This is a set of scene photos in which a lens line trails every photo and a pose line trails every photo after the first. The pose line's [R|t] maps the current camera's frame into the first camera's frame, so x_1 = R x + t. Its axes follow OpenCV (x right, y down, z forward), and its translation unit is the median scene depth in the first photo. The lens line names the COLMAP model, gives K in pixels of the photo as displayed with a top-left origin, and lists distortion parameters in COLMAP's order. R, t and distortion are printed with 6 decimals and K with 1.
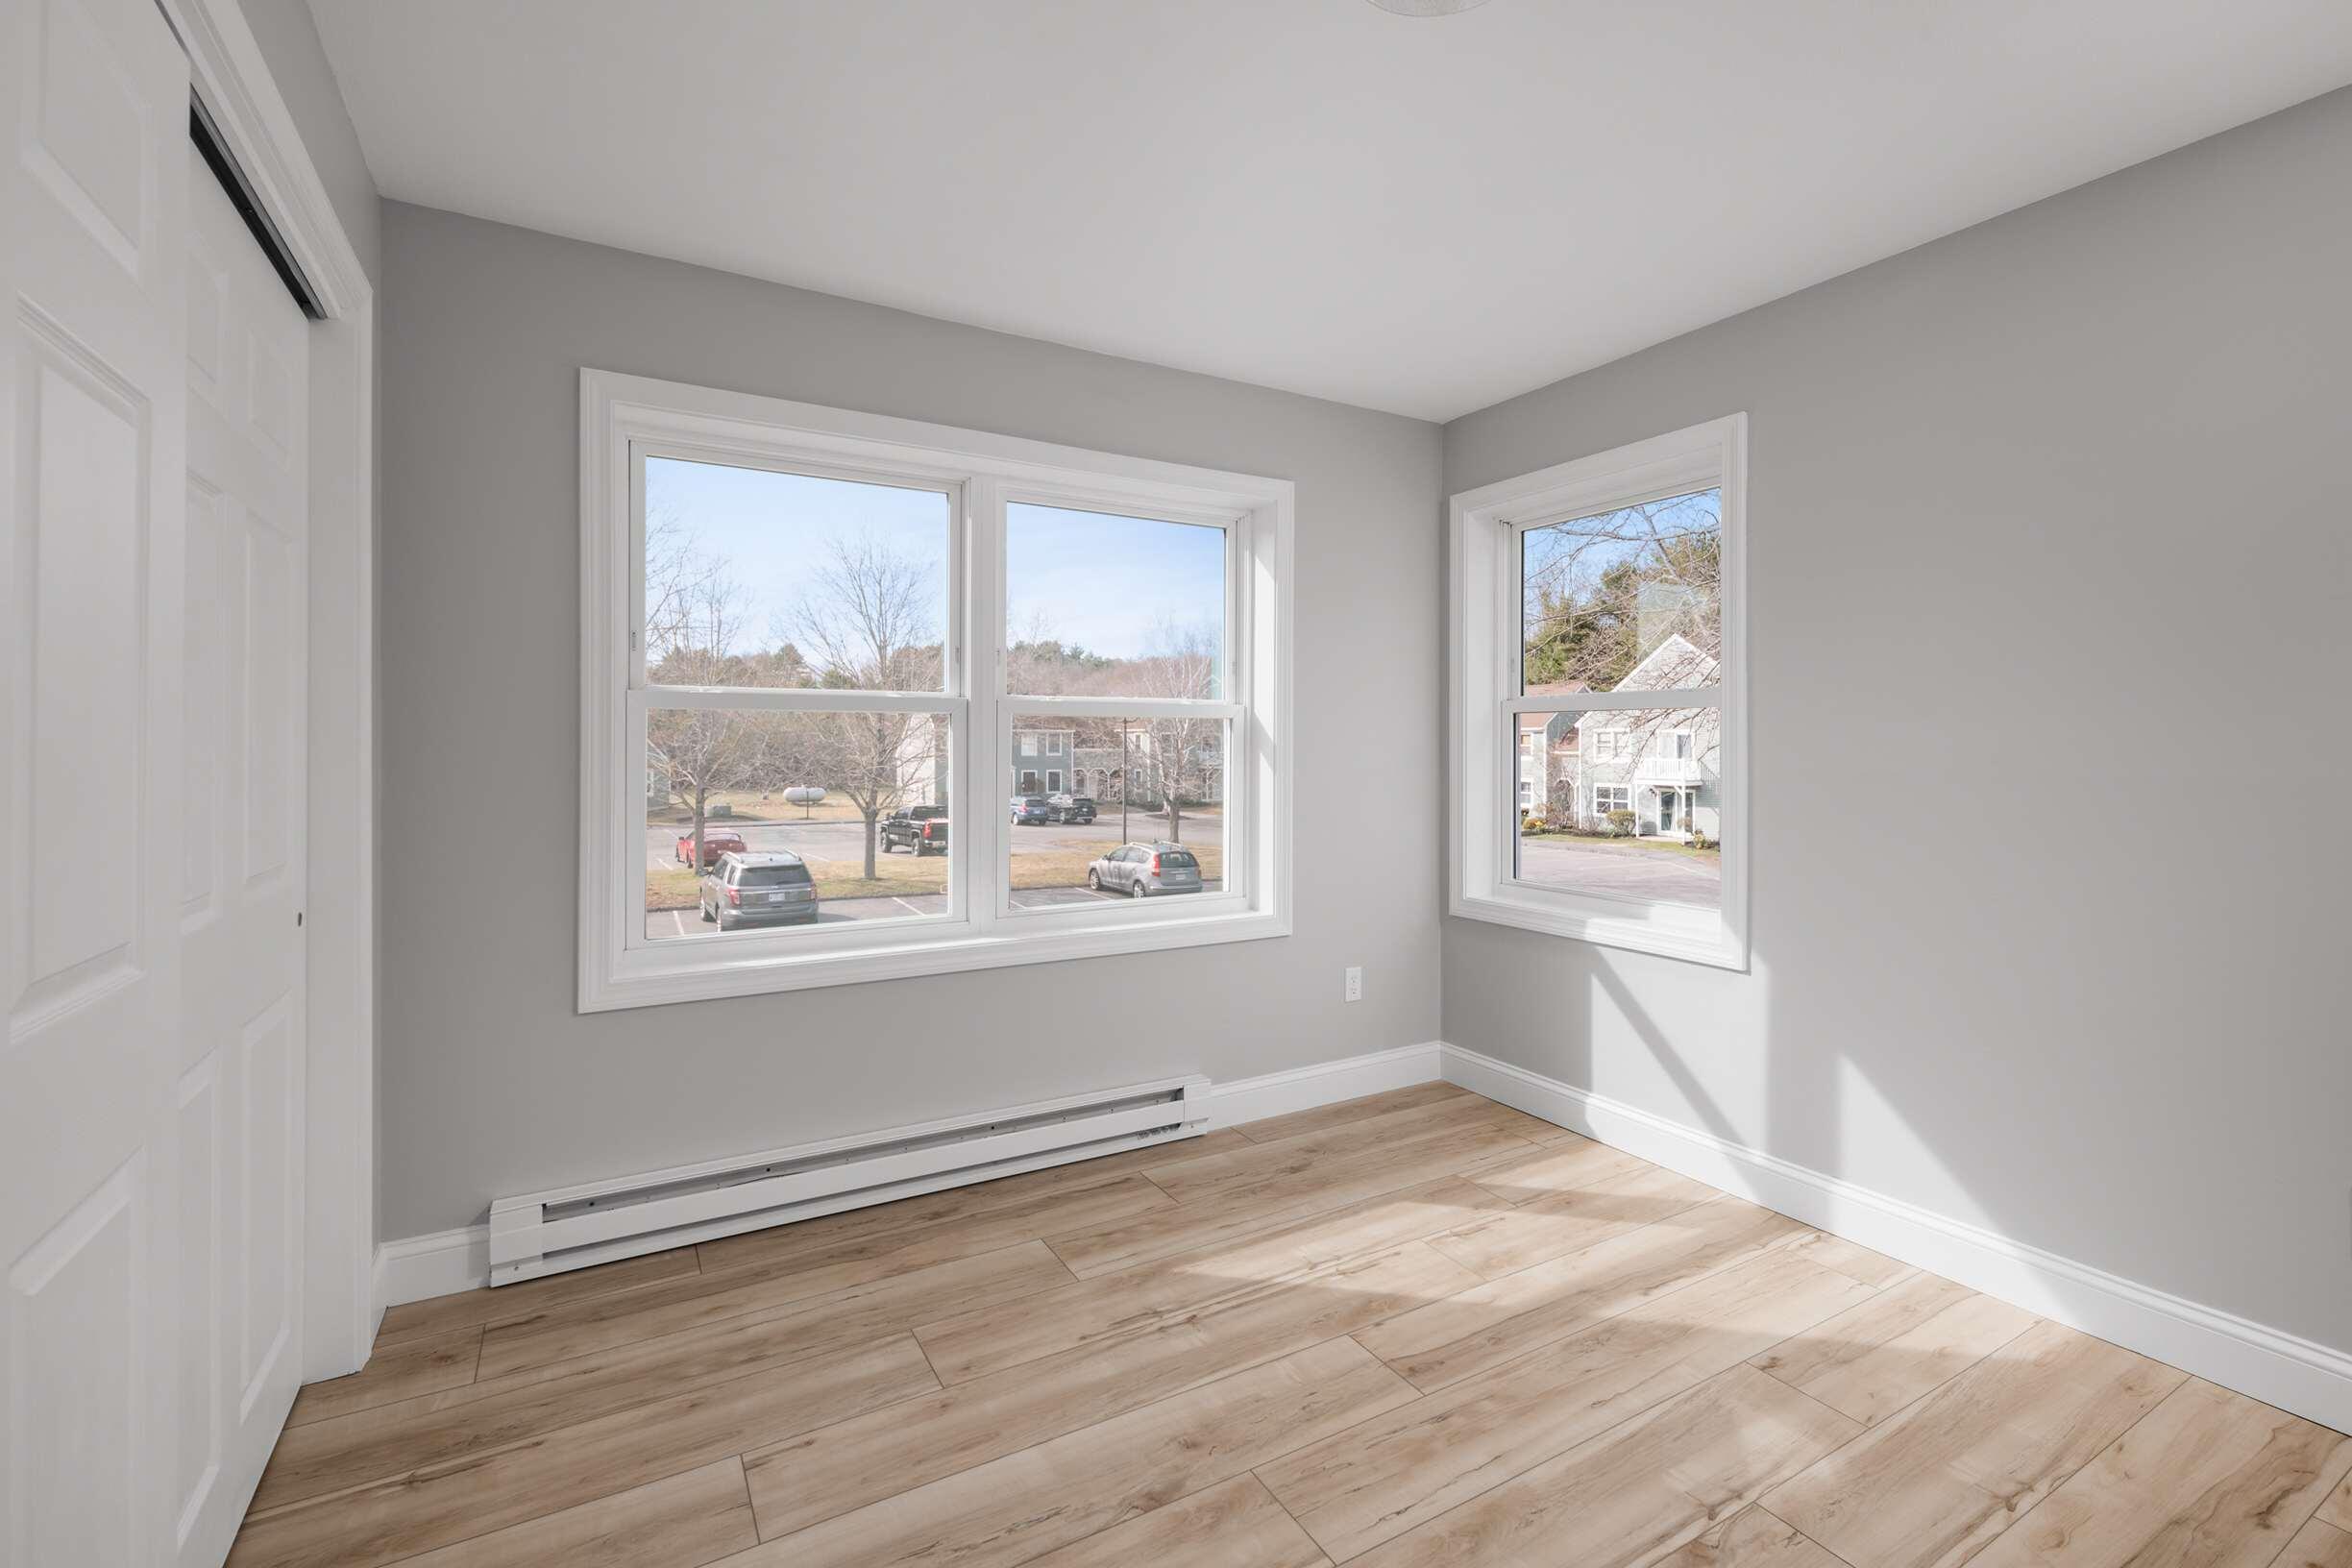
lens RADIAL K [[1022.5, 0, 1170.9], [0, 1022.5, 743.9], [0, 0, 1]] dist [0.002748, -0.000765]
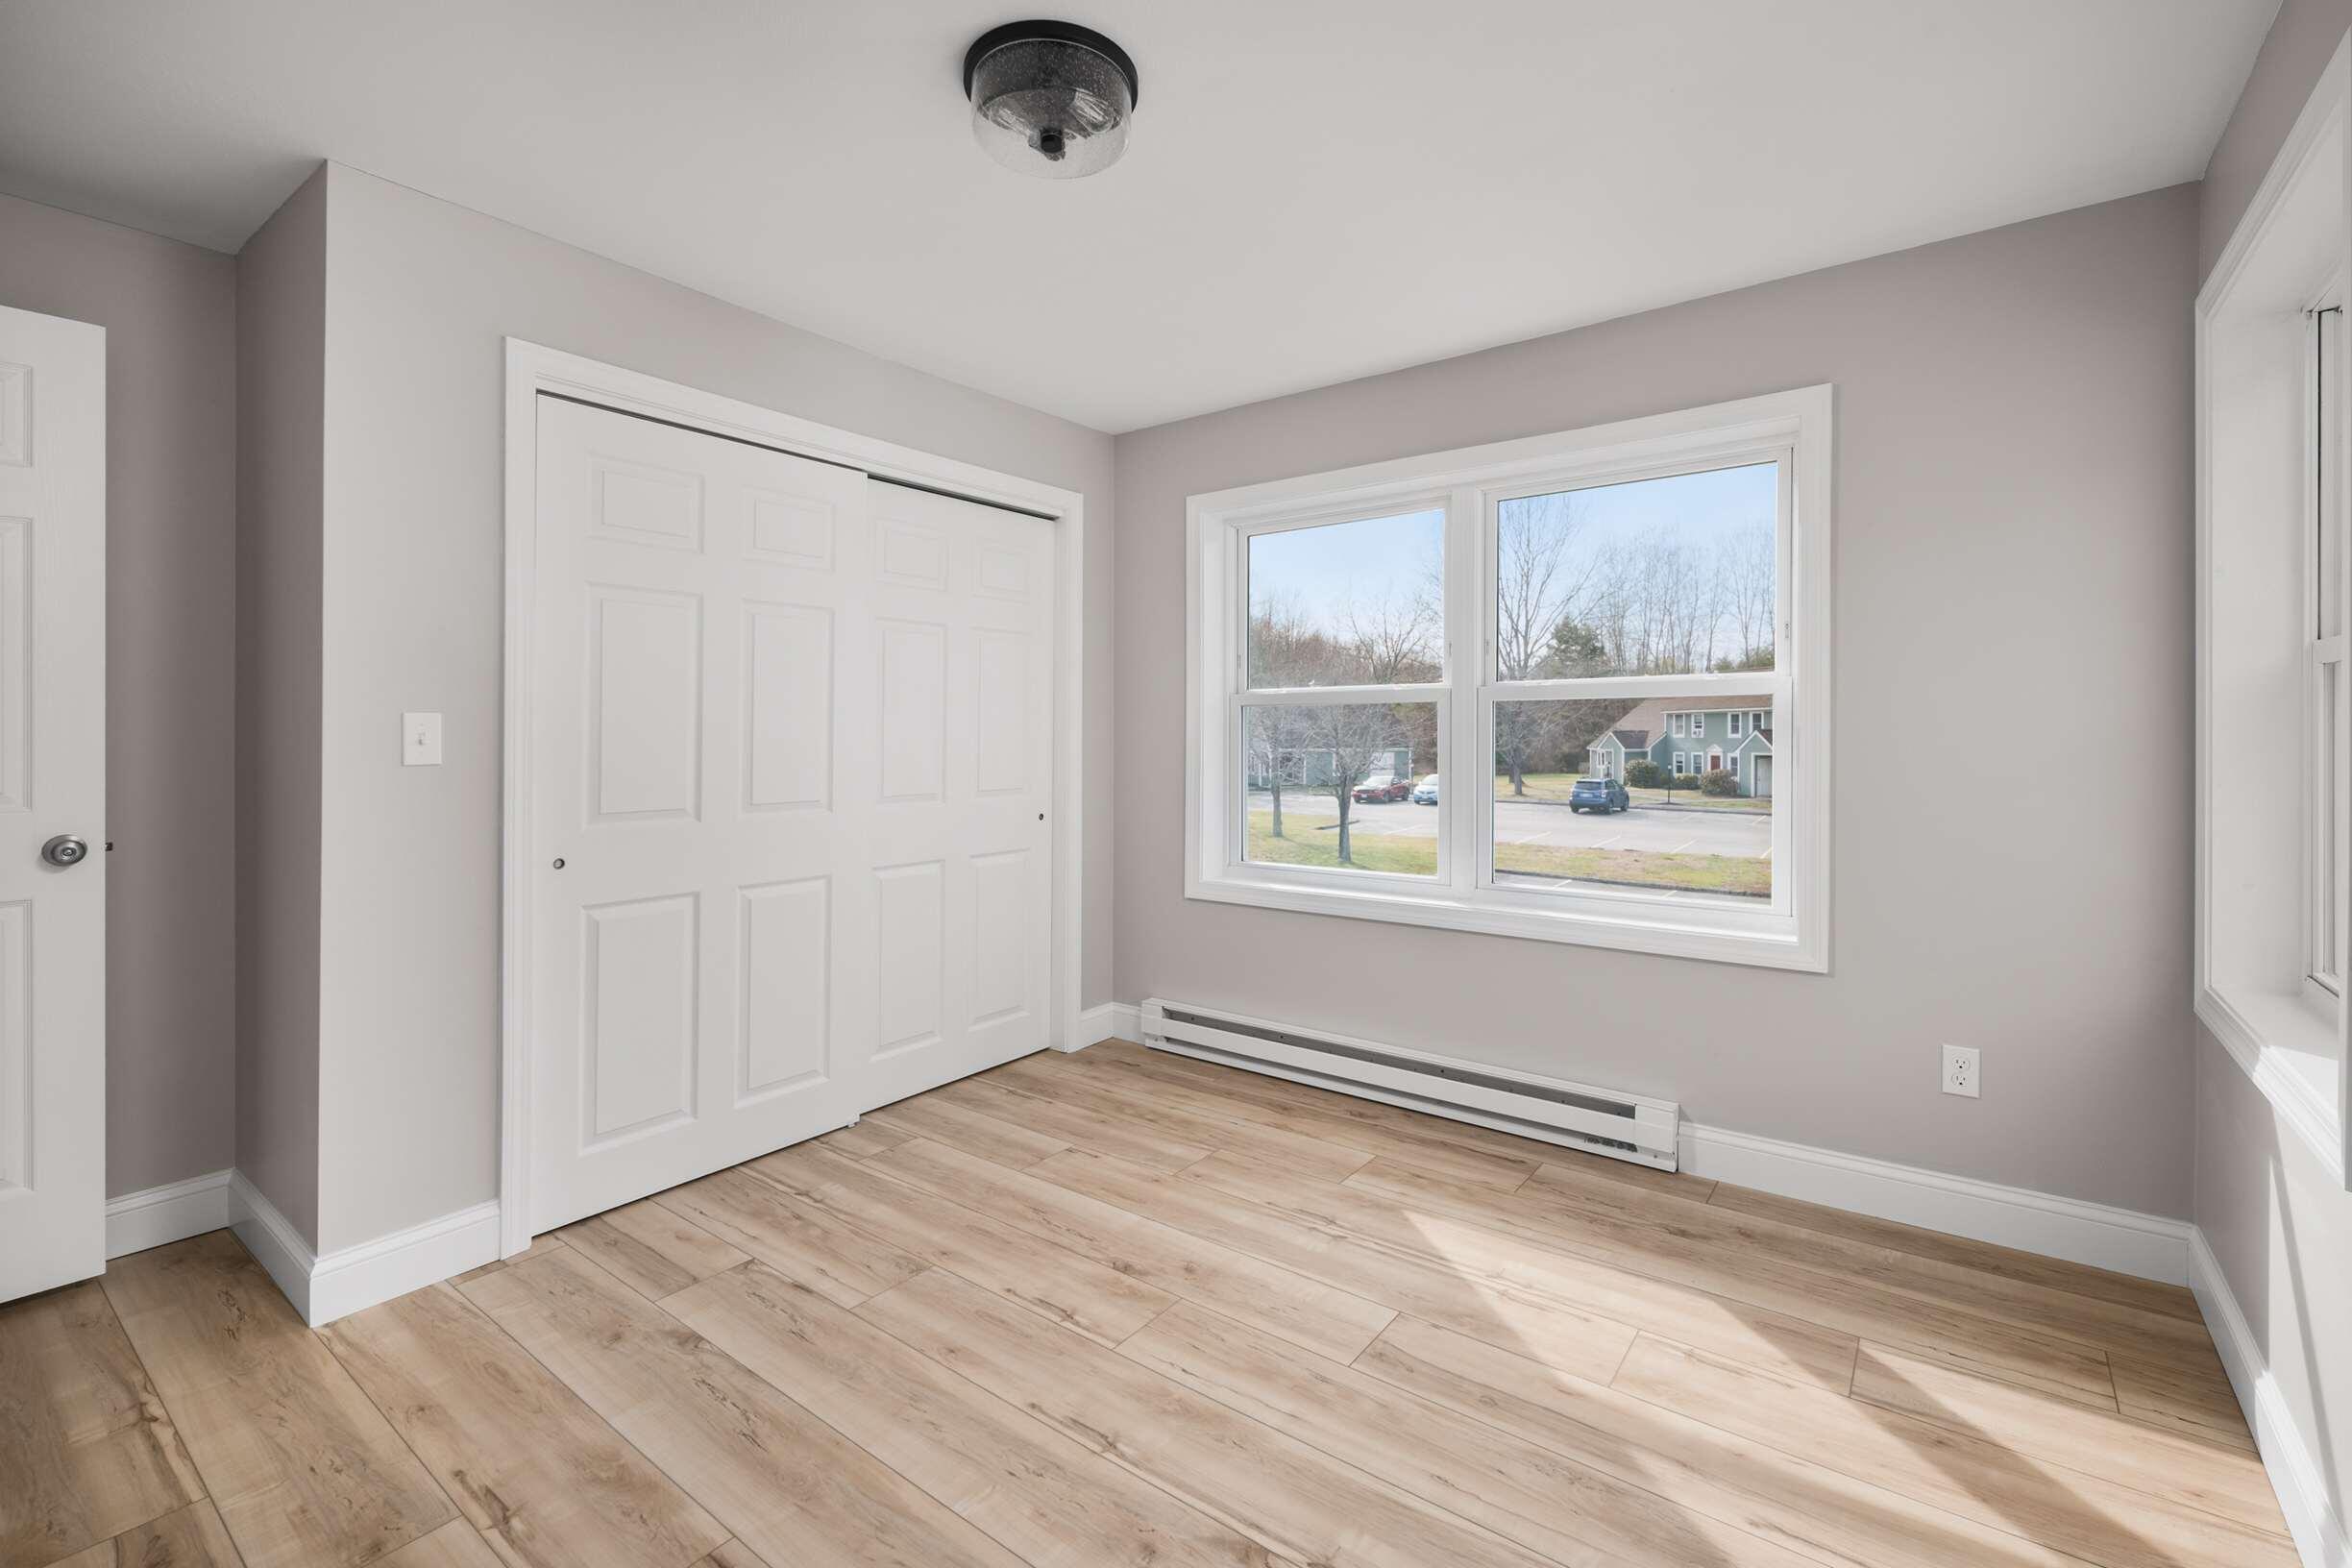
lens RADIAL K [[1022.5, 0, 1196.6], [0, 1022.5, 738.3], [0, 0, 1]] dist [0.002748, -0.000765]
pose [[0.400546, 0.002090, -0.916274, 0.943777], [0.007589, 0.999956, 0.005598, -0.001320], [0.916245, -0.009196, 0.400512, 0.379611]]
